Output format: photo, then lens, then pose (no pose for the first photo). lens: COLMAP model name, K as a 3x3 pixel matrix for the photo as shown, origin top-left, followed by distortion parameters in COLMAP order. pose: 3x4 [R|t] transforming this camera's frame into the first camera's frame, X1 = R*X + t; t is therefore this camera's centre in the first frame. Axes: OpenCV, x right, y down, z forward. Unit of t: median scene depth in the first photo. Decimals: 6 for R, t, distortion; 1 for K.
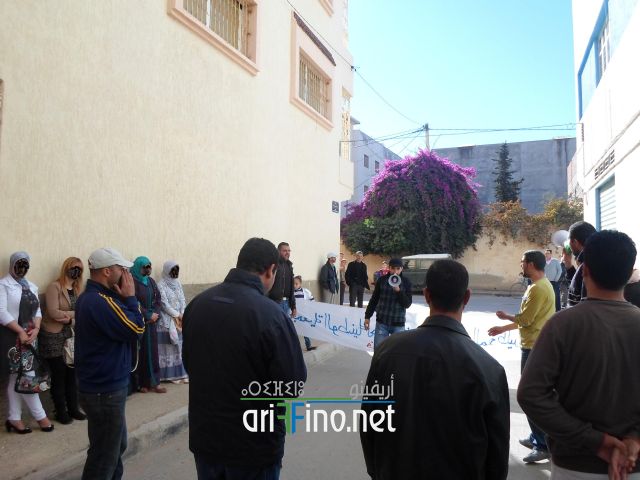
lens RADIAL K [[474.9, 0, 320.0], [0, 474.9, 240.0], [0, 0, 1]] dist [-0.059197, 0.007702]
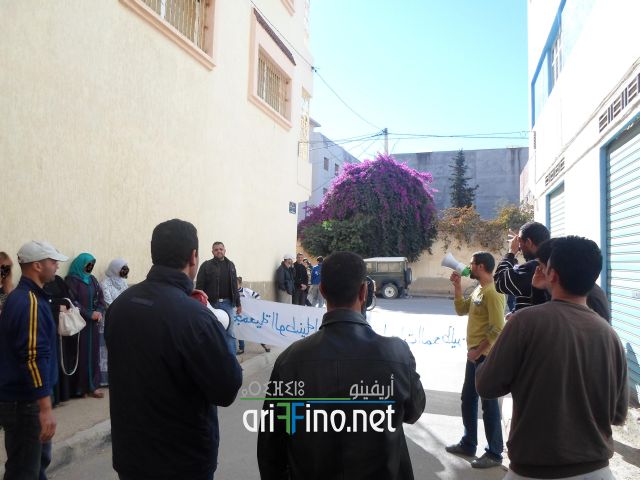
lens RADIAL K [[474.9, 0, 320.0], [0, 474.9, 240.0], [0, 0, 1]] dist [-0.059197, 0.007702]
pose [[0.996080, 0.018169, 0.086568, 0.004414], [-0.017786, 0.999828, -0.005191, 0.001484], [-0.086648, 0.003631, 0.996232, 0.007731]]
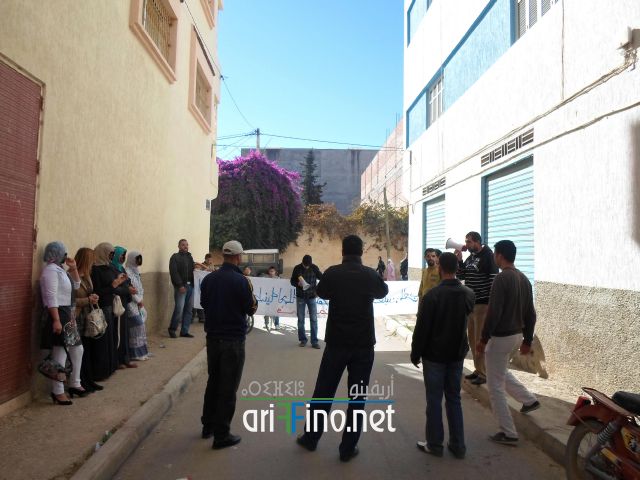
lens RADIAL K [[474.9, 0, 320.0], [0, 474.9, 240.0], [0, 0, 1]] dist [-0.059197, 0.007702]
pose [[0.909667, 0.018325, 0.414934, -0.149229], [-0.022253, 0.999742, 0.004632, 0.000664], [-0.414742, -0.013447, 0.909840, -0.077453]]
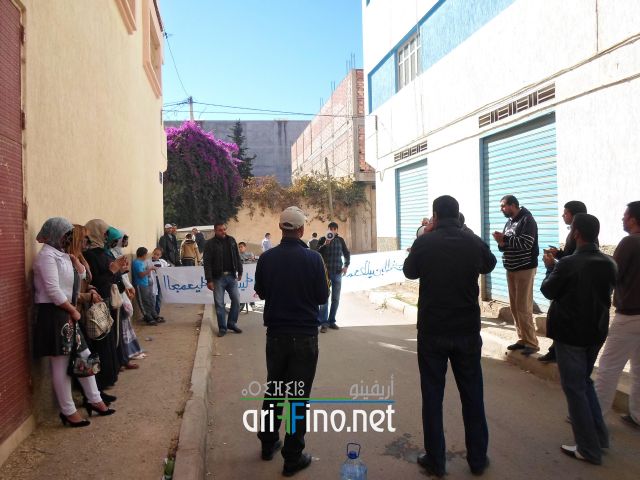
lens RADIAL K [[477.8, 0, 320.0], [0, 477.8, 240.0], [0, 0, 1]] dist [-0.060947, 0.006112]
pose [[0.830428, -0.043733, 0.555407, -0.198155], [0.013565, 0.998206, 0.058319, 0.005637], [-0.556961, -0.040895, 0.829531, 0.001027]]
